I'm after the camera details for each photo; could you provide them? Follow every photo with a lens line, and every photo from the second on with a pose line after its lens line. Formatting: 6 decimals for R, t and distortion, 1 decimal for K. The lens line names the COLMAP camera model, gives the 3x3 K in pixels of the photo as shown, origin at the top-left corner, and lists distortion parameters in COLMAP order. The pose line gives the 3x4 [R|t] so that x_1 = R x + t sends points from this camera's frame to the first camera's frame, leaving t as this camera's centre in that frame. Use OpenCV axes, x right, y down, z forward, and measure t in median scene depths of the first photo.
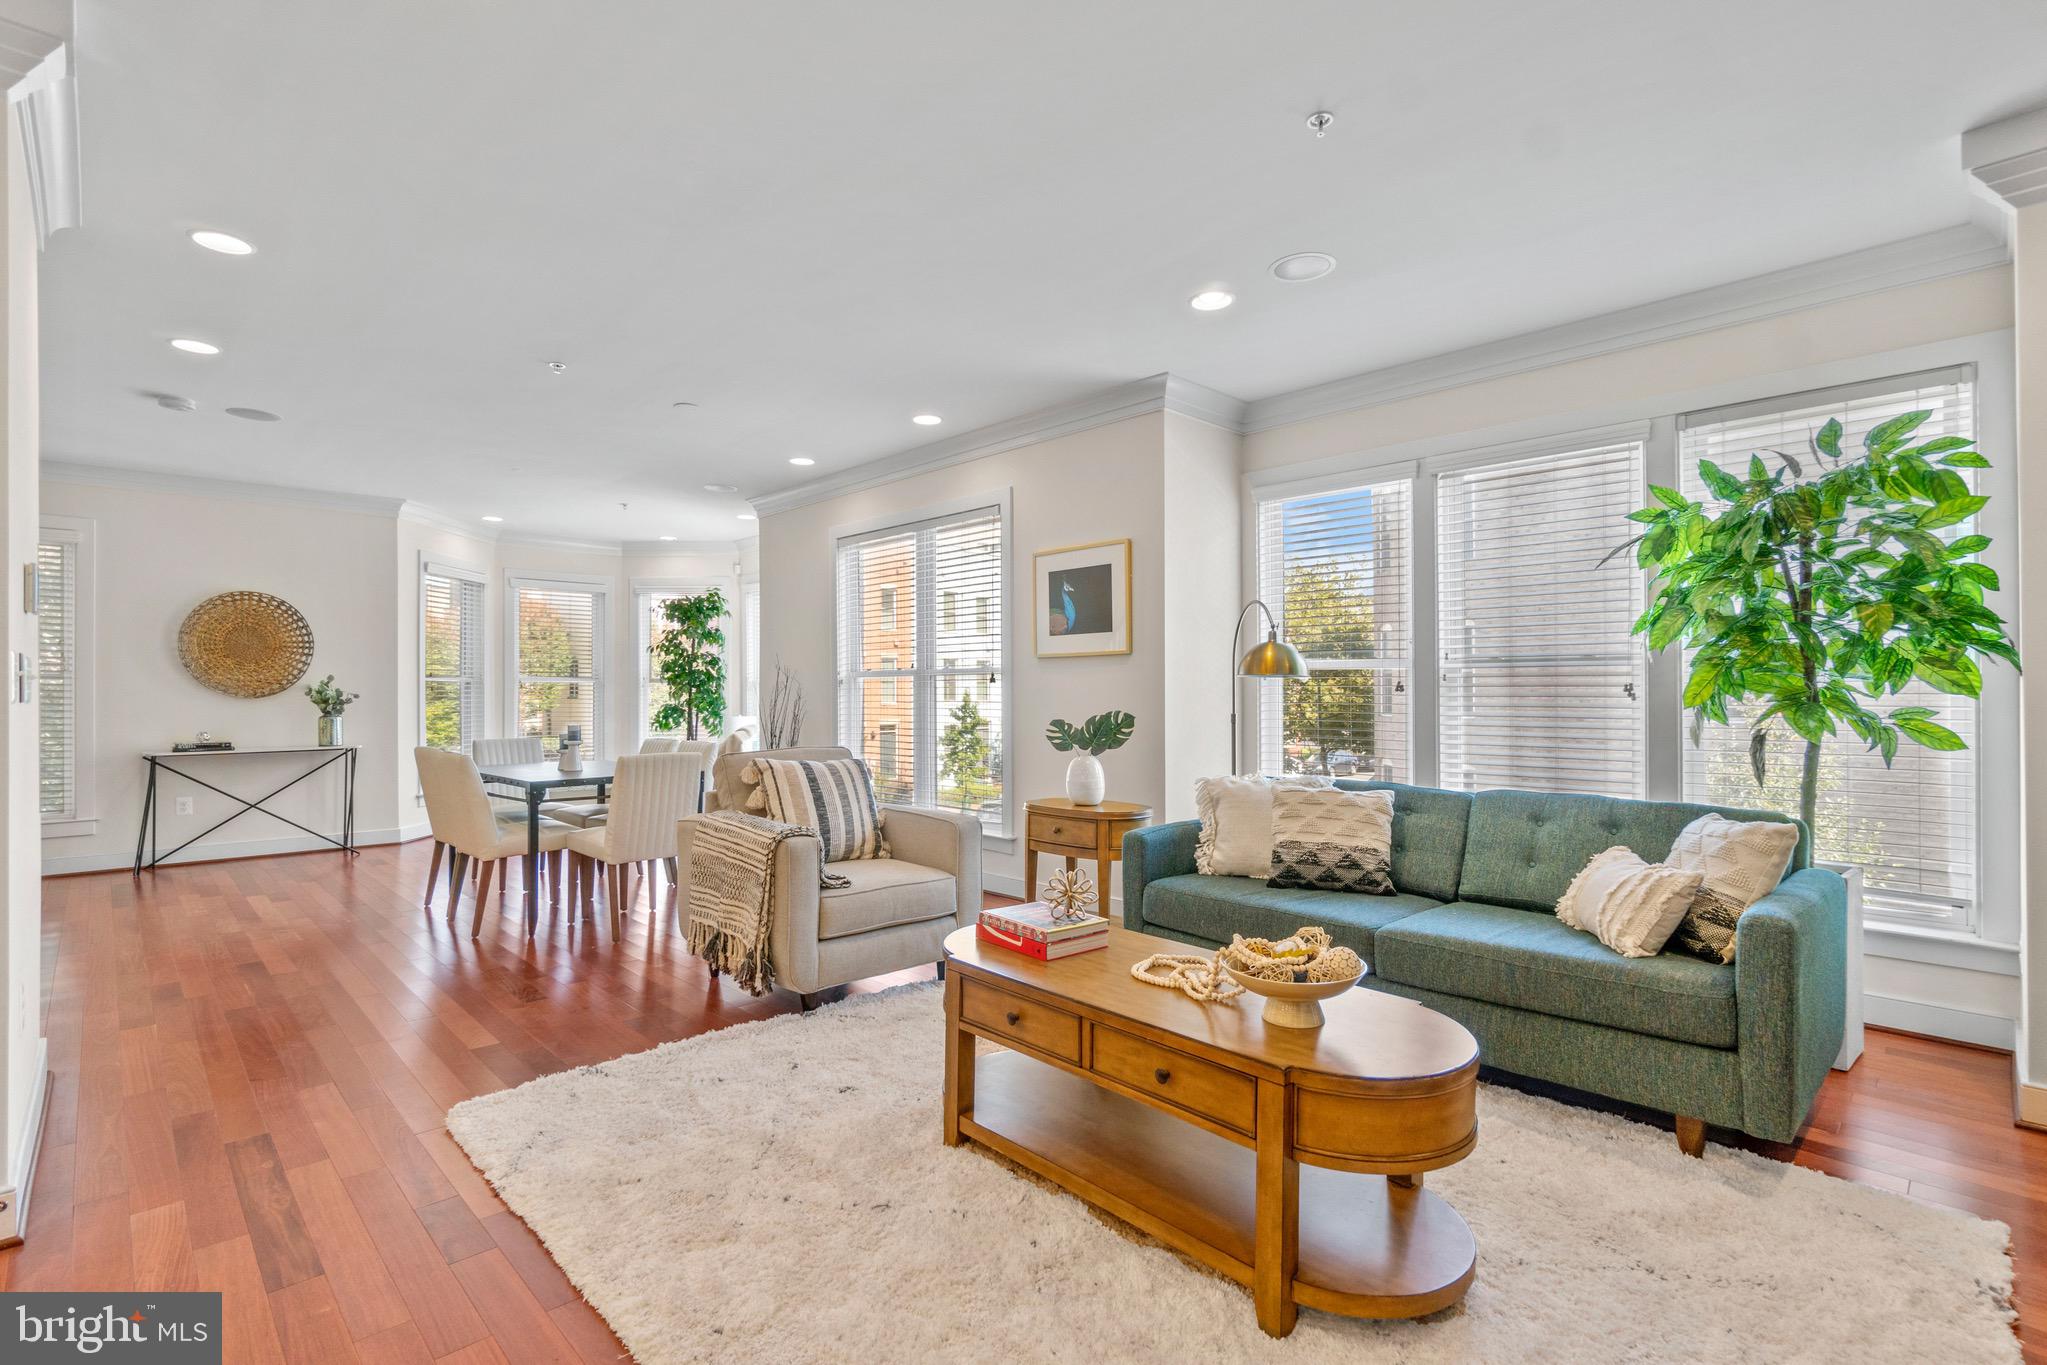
lens RADIAL K [[956.7, 0, 1028.1], [0, 956.7, 686.5], [0, 0, 1]] dist [0.003204, 0.000315]
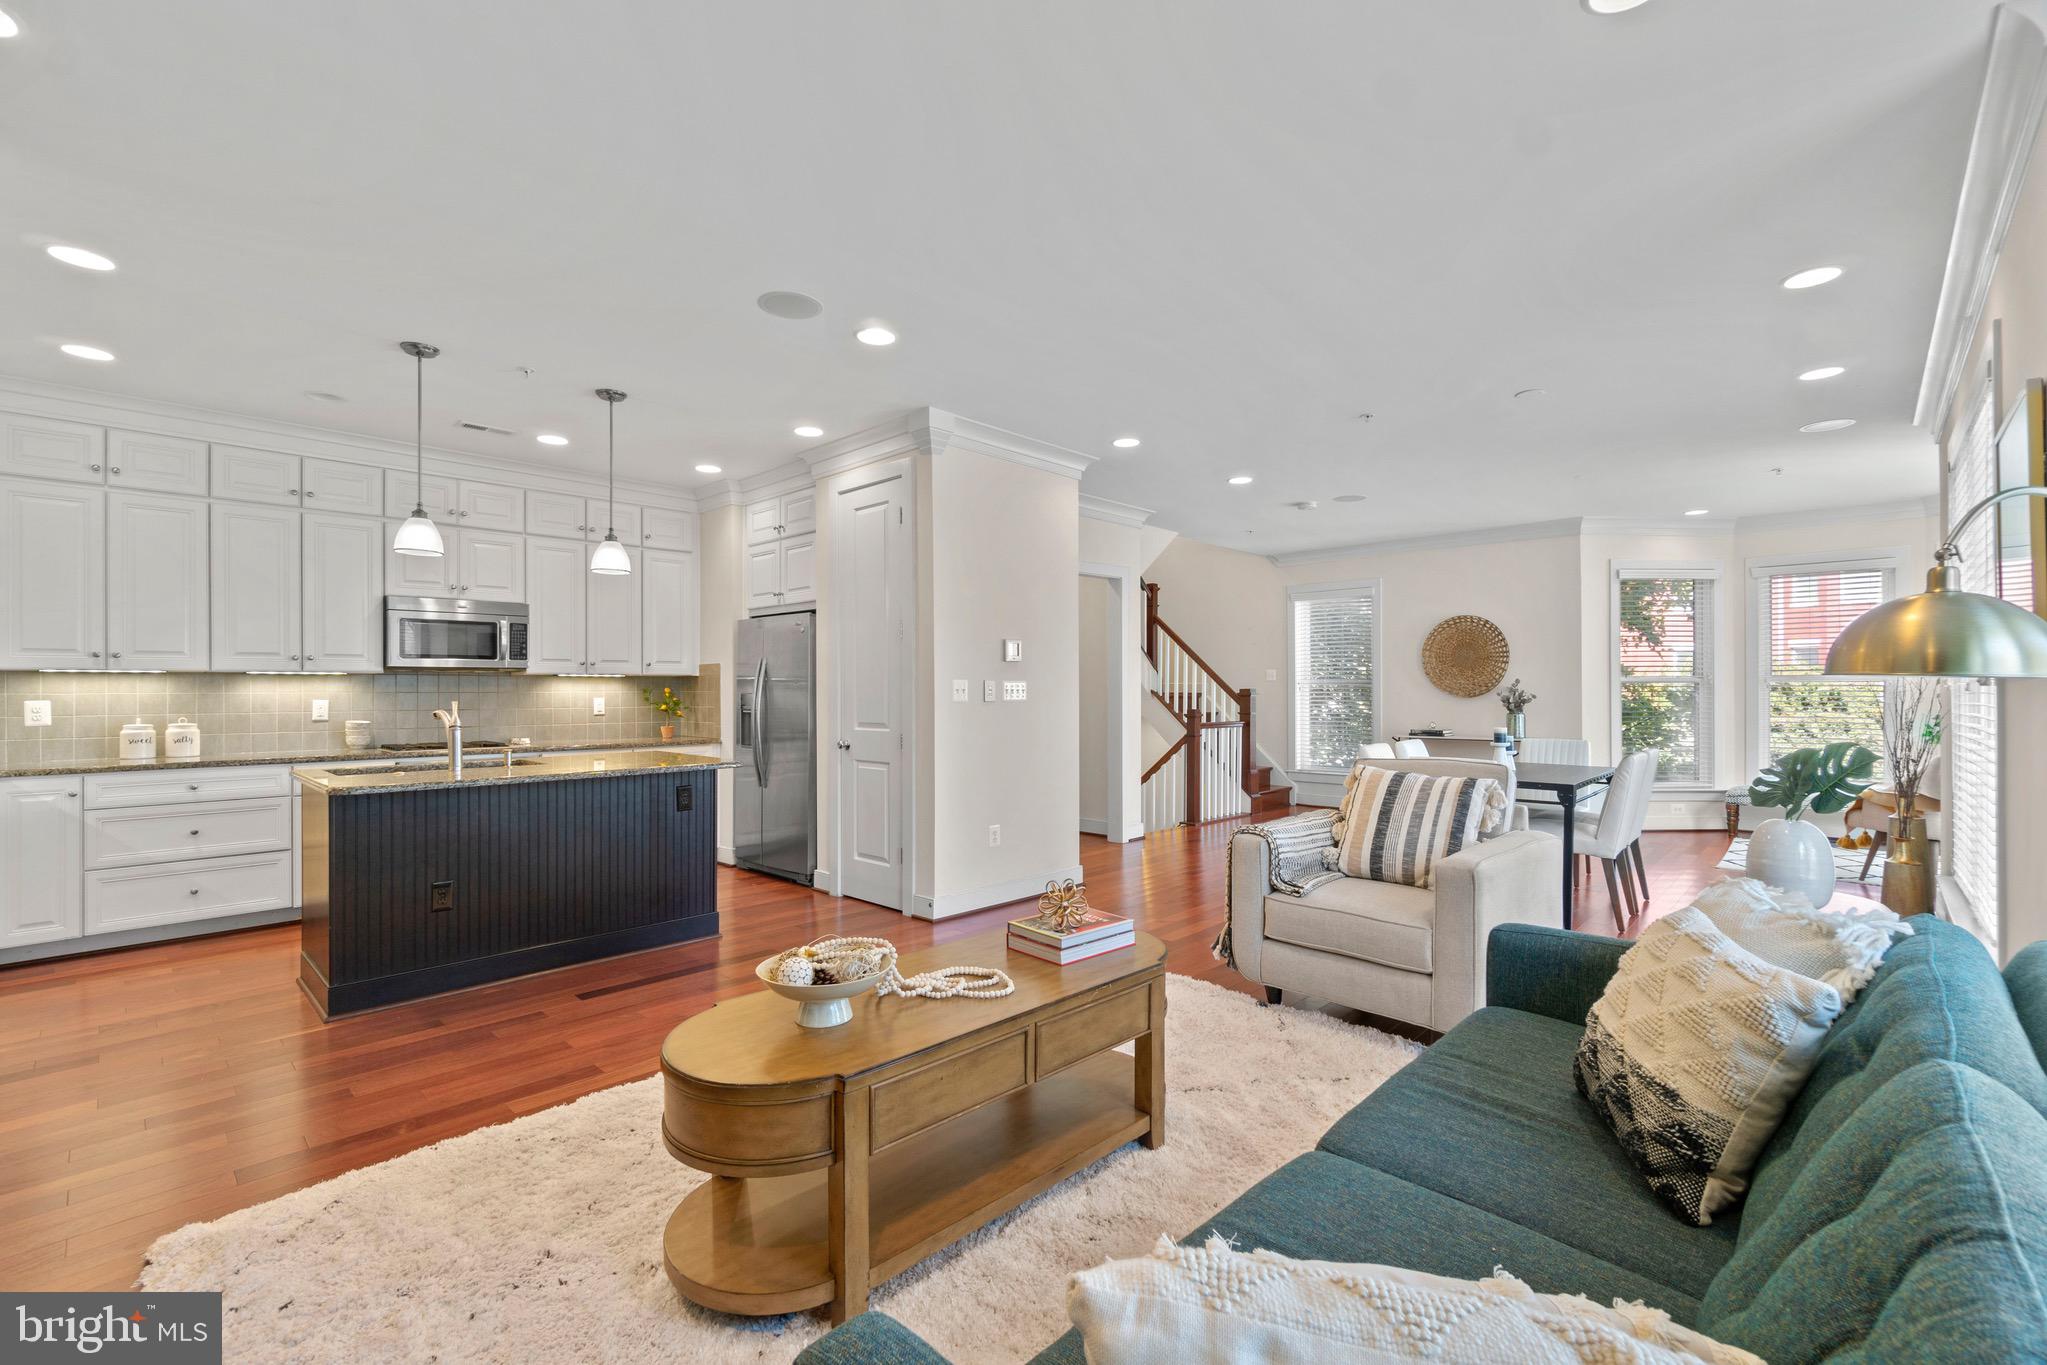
lens RADIAL K [[891.9, 0, 1023.5], [0, 891.9, 682.5], [0, 0, 1]] dist [0.006776, 0.000243]
pose [[0.043369, -0.007069, -0.999034, 0.368371], [0.006277, 0.999957, -0.006803, -0.003732], [0.999039, -0.005976, 0.043412, 0.347144]]
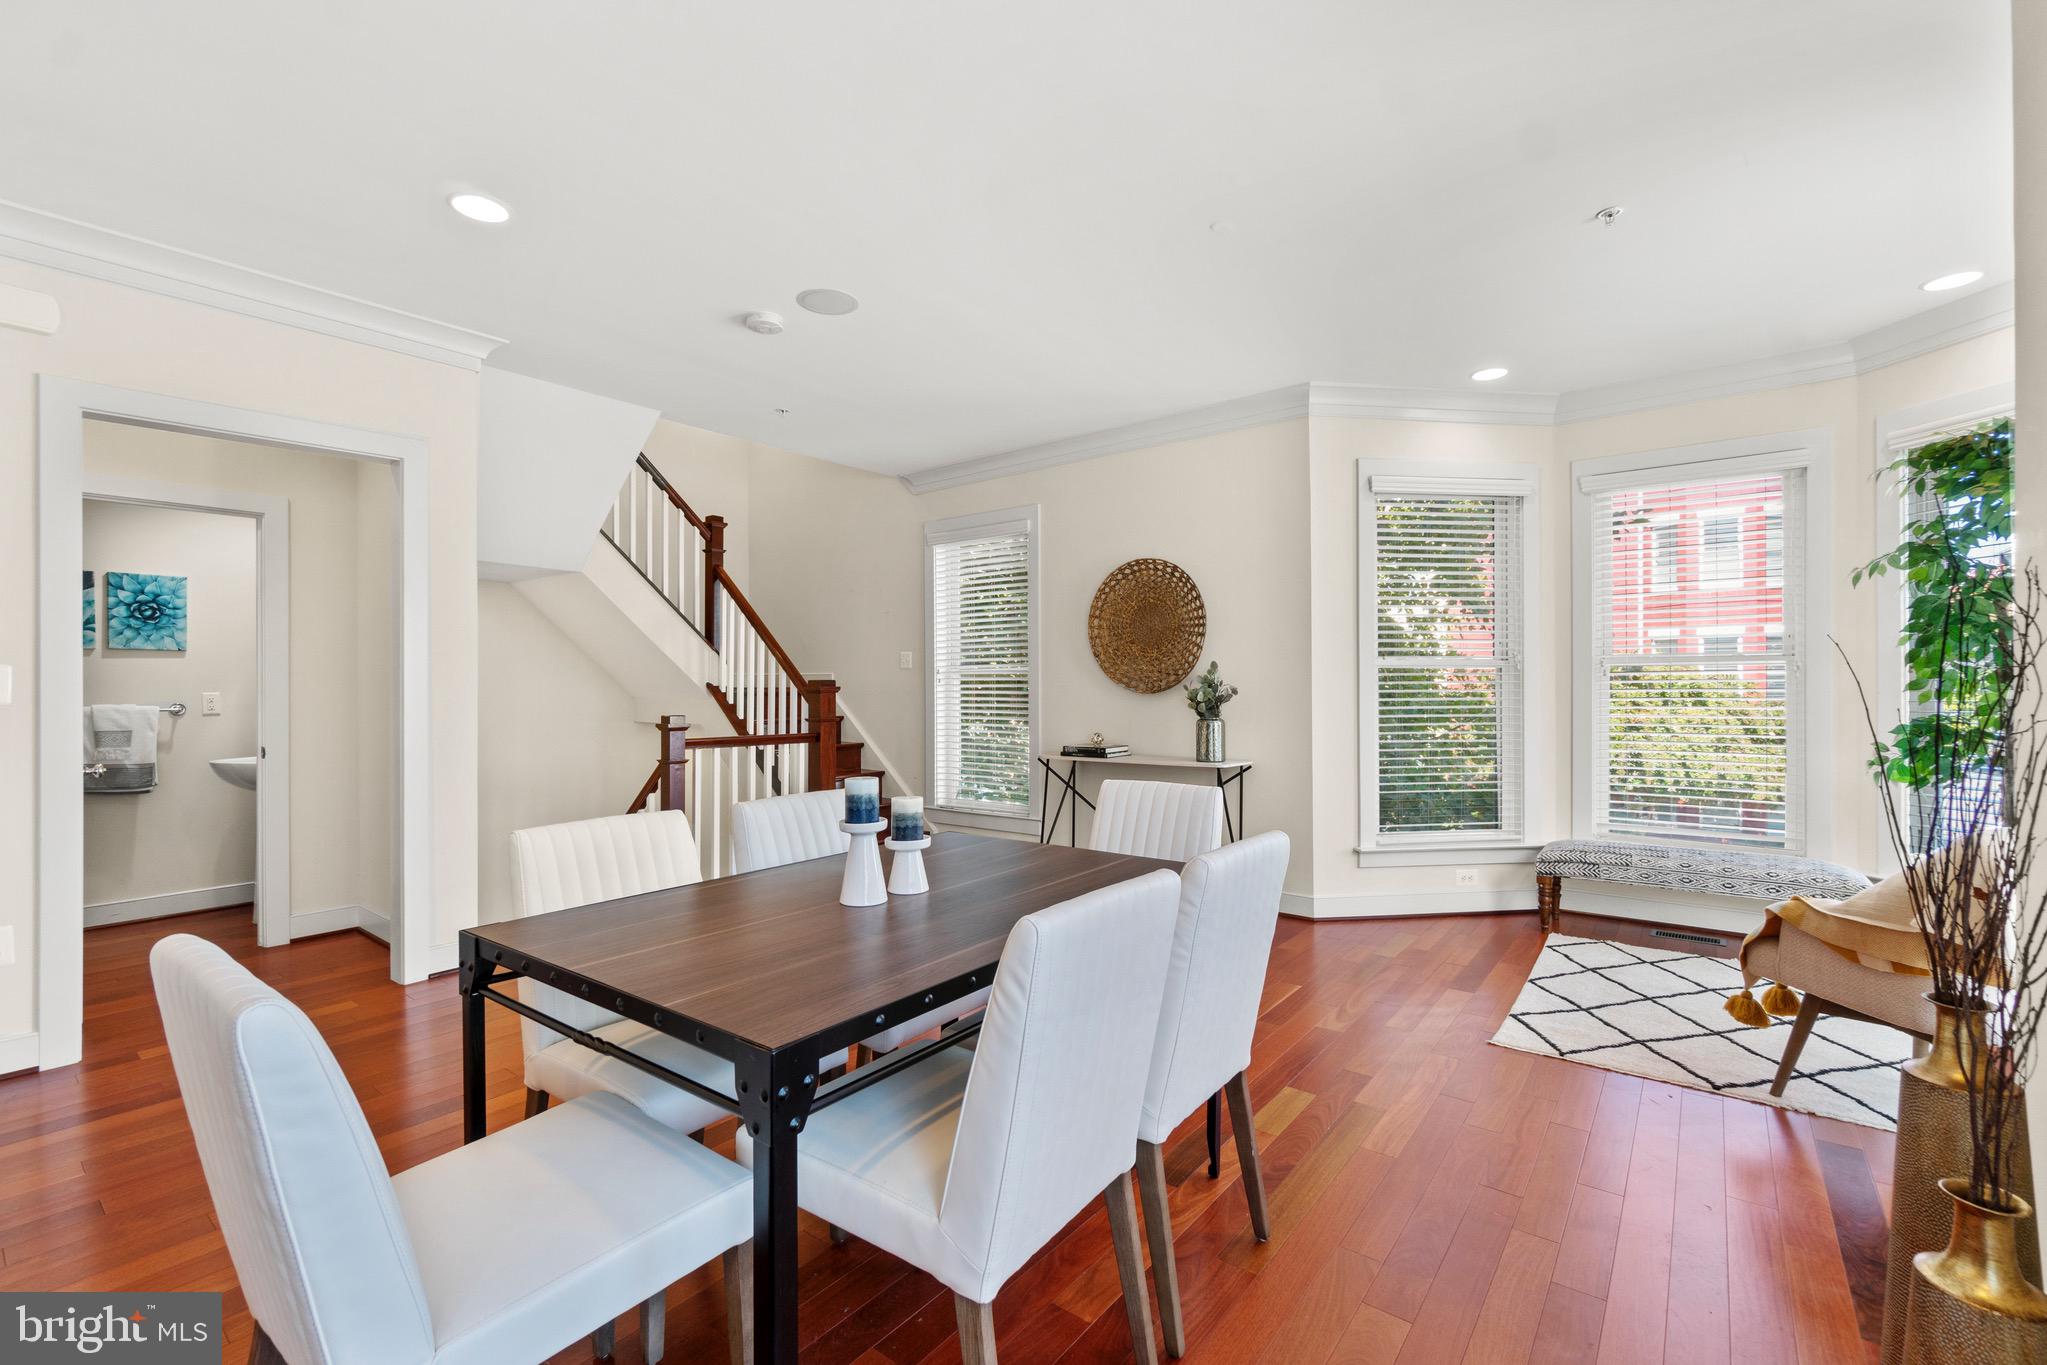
lens RADIAL K [[891.9, 0, 1023.5], [0, 891.9, 682.5], [0, 0, 1]] dist [0.006776, 0.000243]
pose [[0.137463, -0.005841, -0.990490, -0.097160], [0.011295, 0.999927, -0.004329, 0.004835], [0.990443, -0.010592, 0.137519, 0.792759]]
